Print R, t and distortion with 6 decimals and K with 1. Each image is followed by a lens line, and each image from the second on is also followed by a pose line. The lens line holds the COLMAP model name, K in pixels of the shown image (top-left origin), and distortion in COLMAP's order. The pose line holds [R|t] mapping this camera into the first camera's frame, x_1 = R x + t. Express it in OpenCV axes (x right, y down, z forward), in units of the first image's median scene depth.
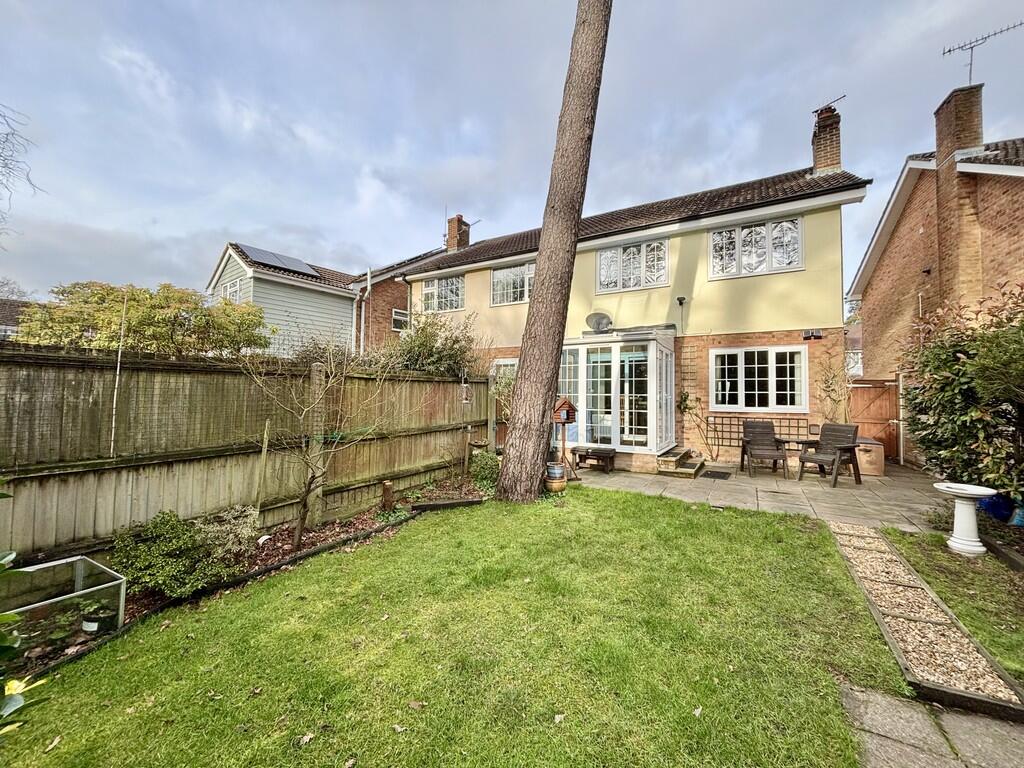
lens RADIAL K [[411.4, 0, 512.3], [0, 411.4, 385.3], [0, 0, 1]] dist [0.001125, -0.000490]
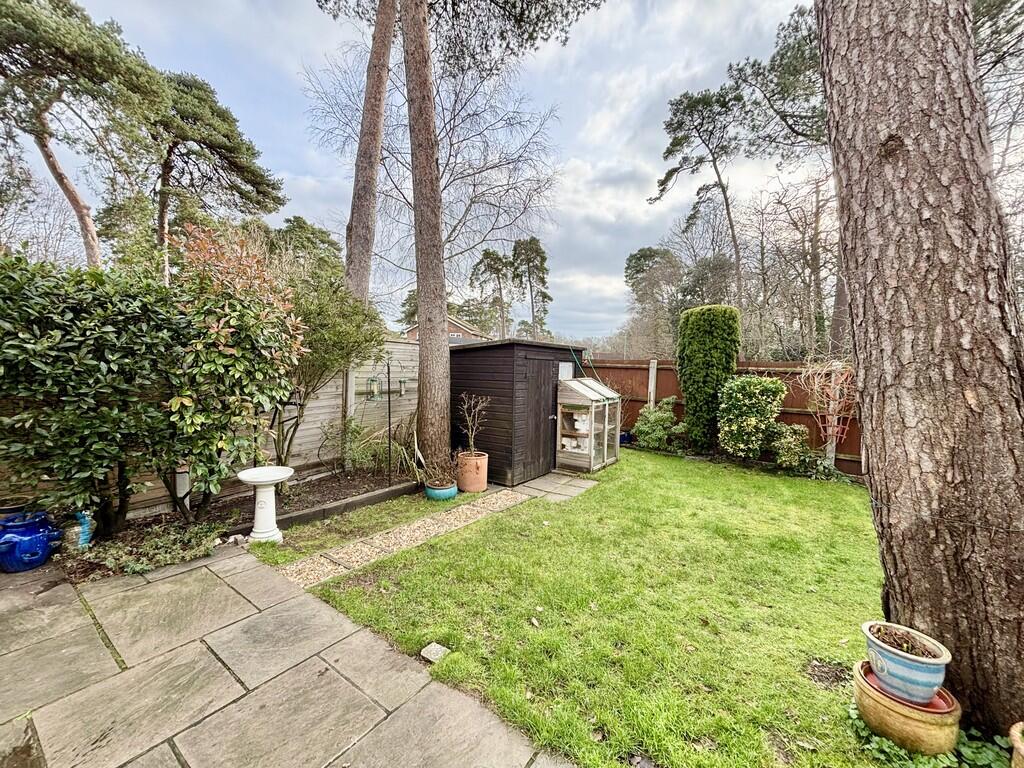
lens RADIAL K [[411.4, 0, 512.3], [0, 411.4, 385.3], [0, 0, 1]] dist [0.001125, -0.000490]
pose [[-0.995948, -0.042428, 0.079289, 0.254575], [-0.040004, 0.998690, 0.031913, 0.006152], [-0.080539, 0.028612, -0.996341, 0.895564]]
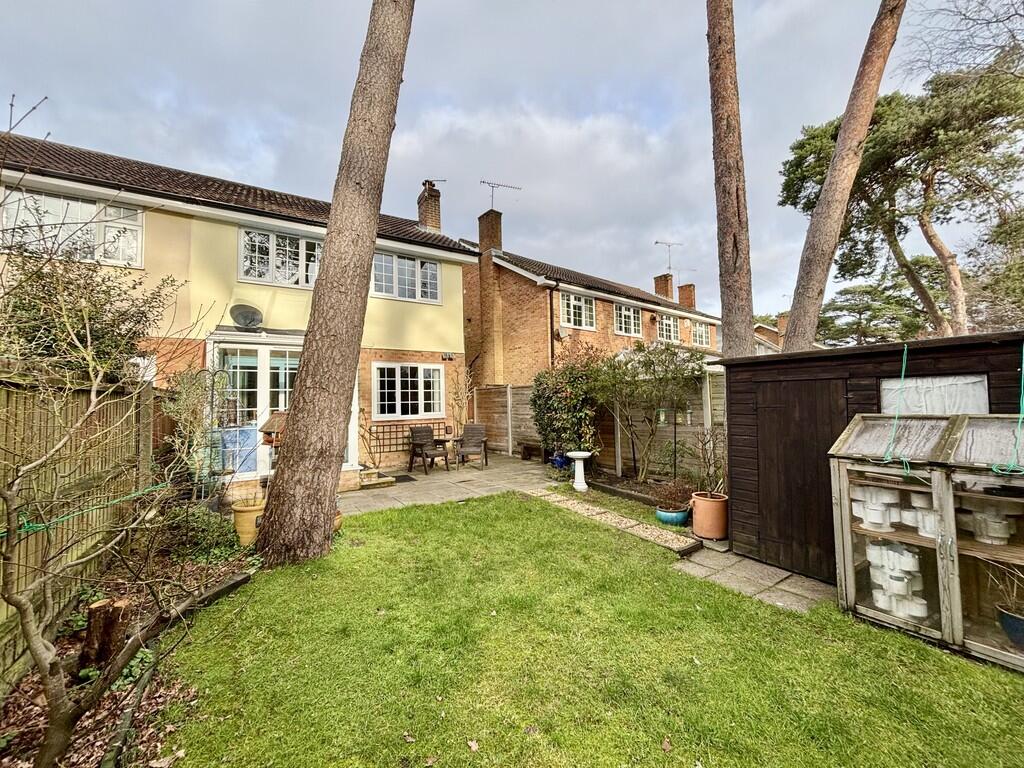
lens RADIAL K [[411.4, 0, 512.3], [0, 411.4, 385.3], [0, 0, 1]] dist [0.001125, -0.000490]
pose [[0.462082, 0.018327, 0.886648, -0.303591], [0.001641, 0.999767, -0.021520, -0.004922], [-0.886835, 0.011399, 0.461945, 0.212377]]
